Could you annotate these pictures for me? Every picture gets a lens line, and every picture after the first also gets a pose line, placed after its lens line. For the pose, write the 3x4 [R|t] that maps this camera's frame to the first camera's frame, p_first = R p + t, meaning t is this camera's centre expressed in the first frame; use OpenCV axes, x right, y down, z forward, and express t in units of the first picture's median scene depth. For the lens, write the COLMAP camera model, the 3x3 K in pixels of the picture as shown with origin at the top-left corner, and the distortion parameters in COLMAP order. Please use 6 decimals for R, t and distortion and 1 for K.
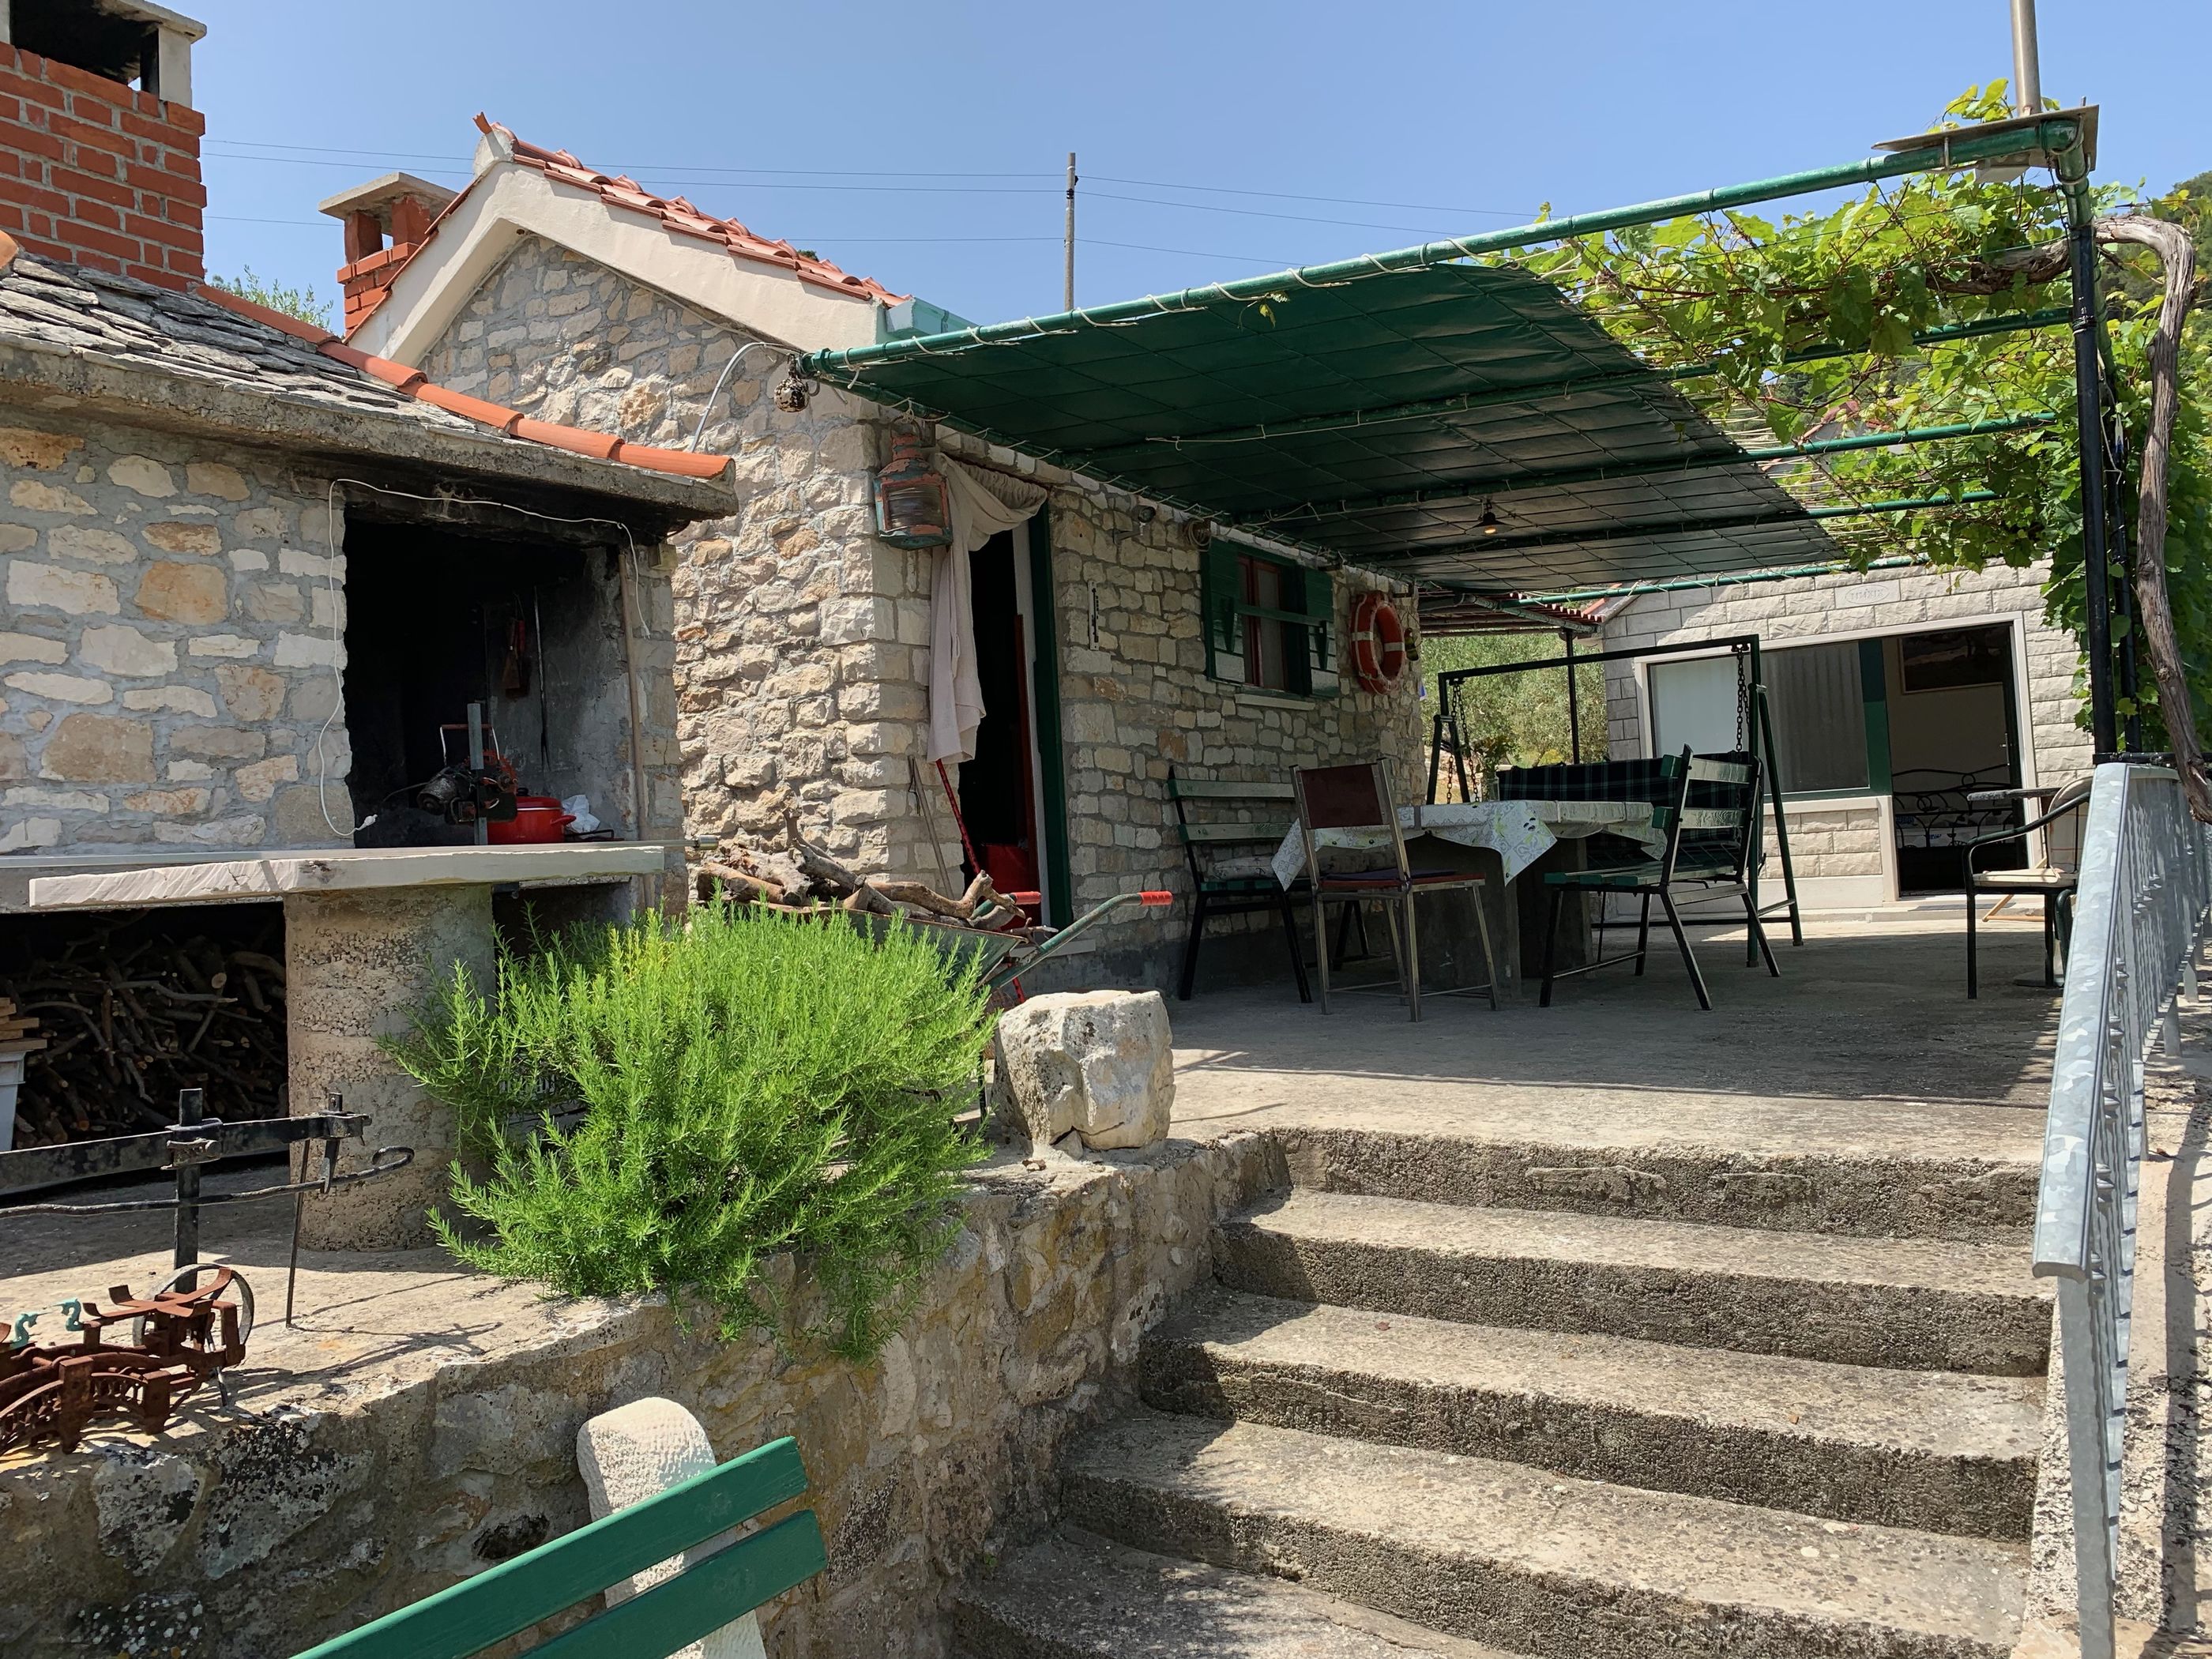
lens RADIAL K [[1686.7, 0, 1102.5], [0, 1686.7, 806.4], [0, 0, 1]] dist [0.021726, -0.034326]
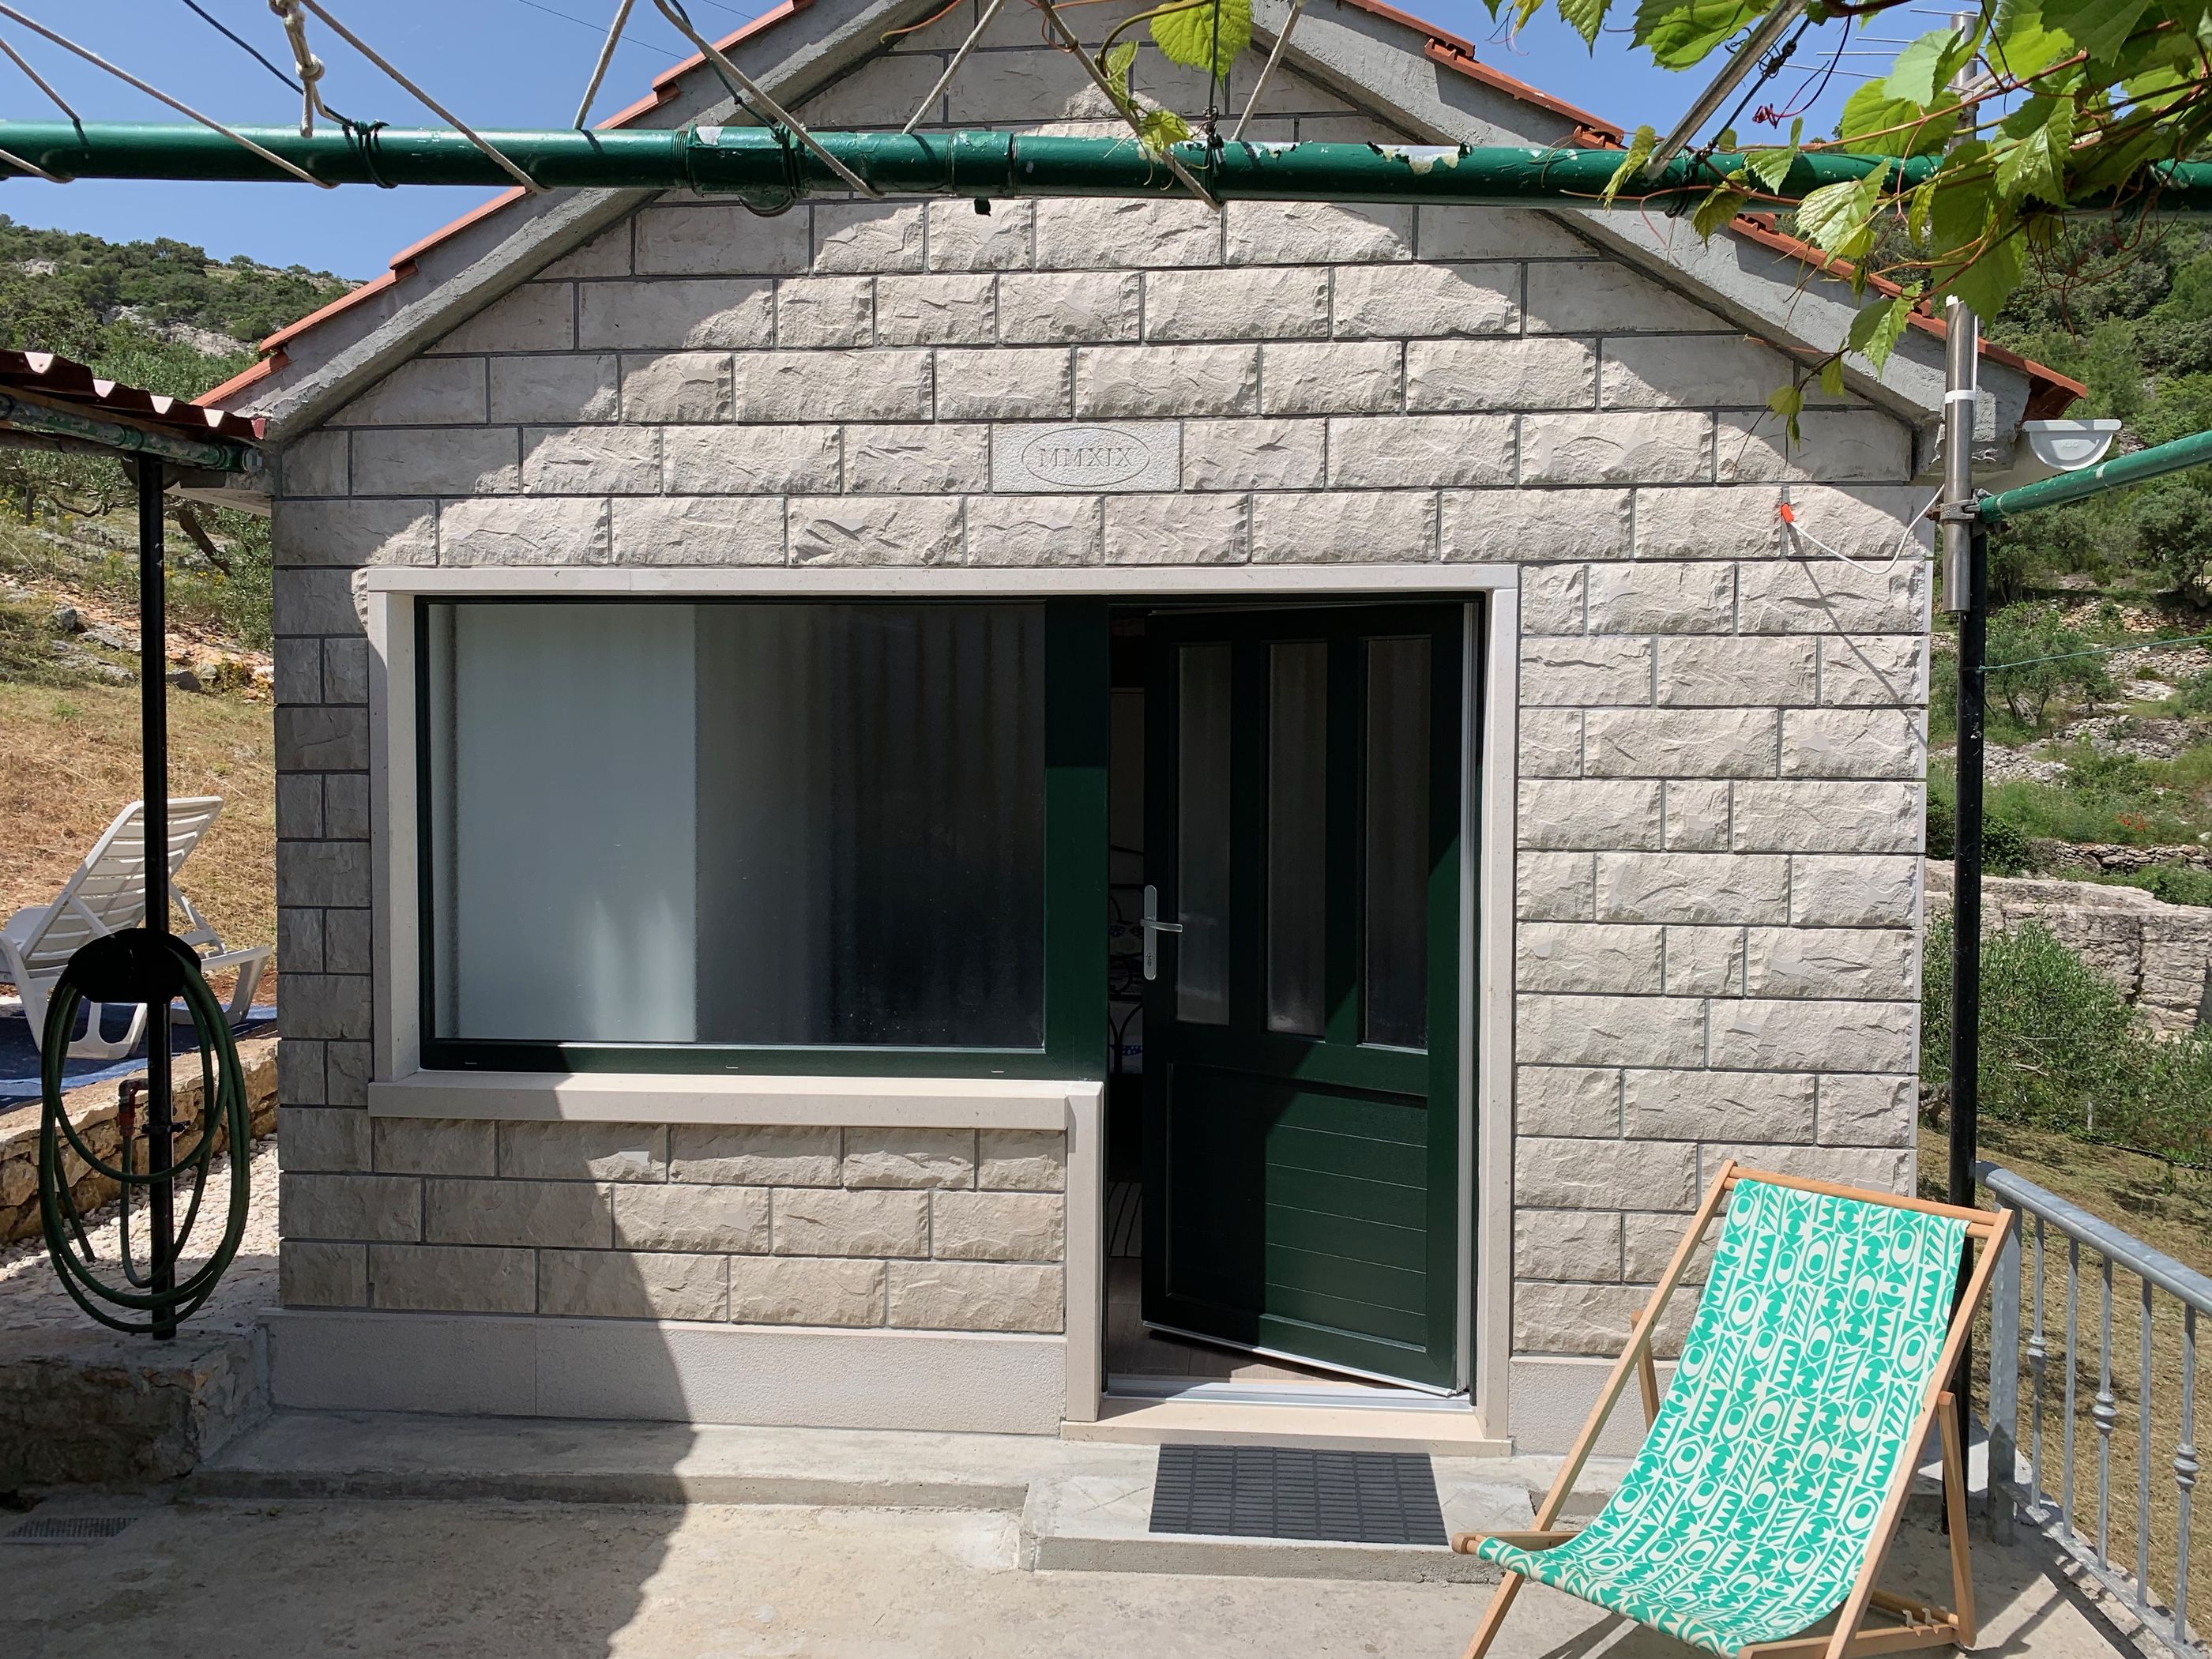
lens RADIAL K [[1686.7, 0, 1102.5], [0, 1686.7, 806.4], [0, 0, 1]] dist [0.021726, -0.034326]
pose [[0.868531, 0.043986, 0.493679, 0.565549], [-0.073032, 0.996539, 0.039696, -0.136888], [-0.490225, -0.070531, 0.868738, 1.347351]]
